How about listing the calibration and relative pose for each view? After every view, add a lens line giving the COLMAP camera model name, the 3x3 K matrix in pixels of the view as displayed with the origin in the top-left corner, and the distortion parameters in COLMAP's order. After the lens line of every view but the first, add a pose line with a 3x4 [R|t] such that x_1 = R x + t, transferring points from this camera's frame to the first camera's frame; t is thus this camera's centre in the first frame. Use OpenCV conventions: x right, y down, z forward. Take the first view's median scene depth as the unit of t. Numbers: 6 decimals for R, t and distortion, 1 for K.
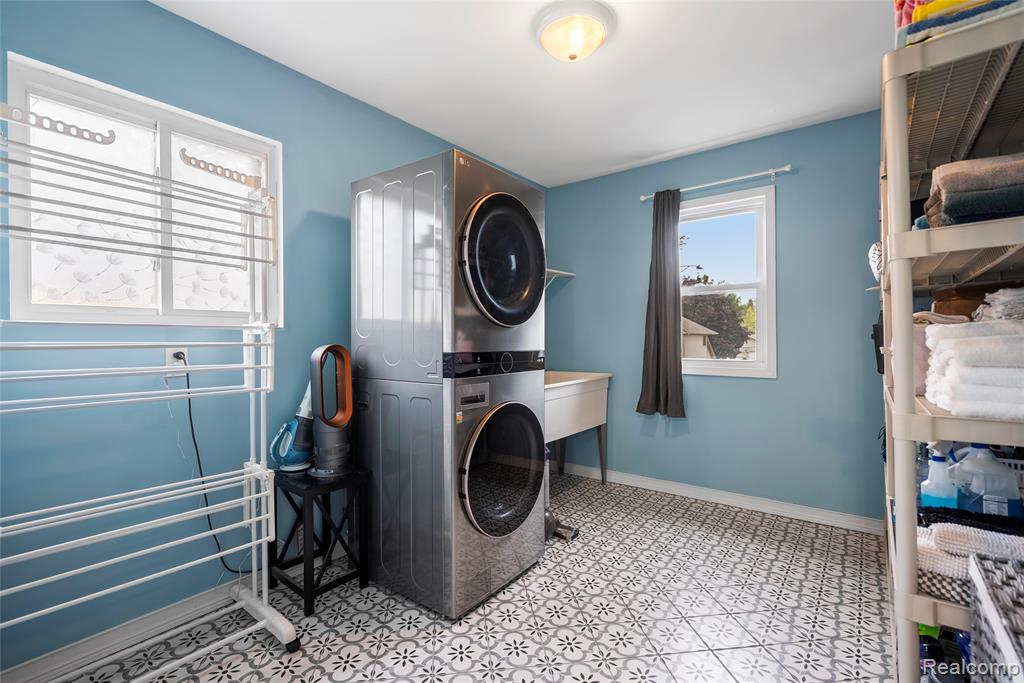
lens RADIAL K [[467.1, 0, 506.6], [0, 467.1, 343.2], [0, 0, 1]] dist [-0.003338, 0.001598]
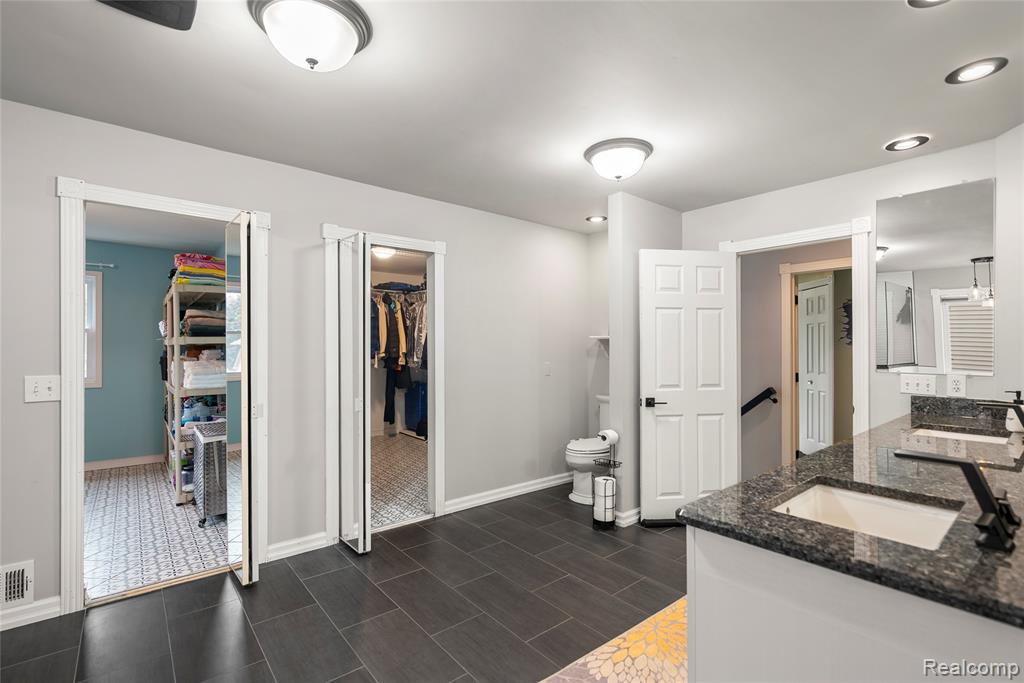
lens RADIAL K [[467.1, 0, 515.9], [0, 467.1, 348.7], [0, 0, 1]] dist [-0.003338, 0.001598]
pose [[0.217561, 0.009661, 0.975999, -1.561127], [0.001165, 0.999948, -0.010157, -0.090711], [-0.976046, 0.003347, 0.217538, -1.733615]]
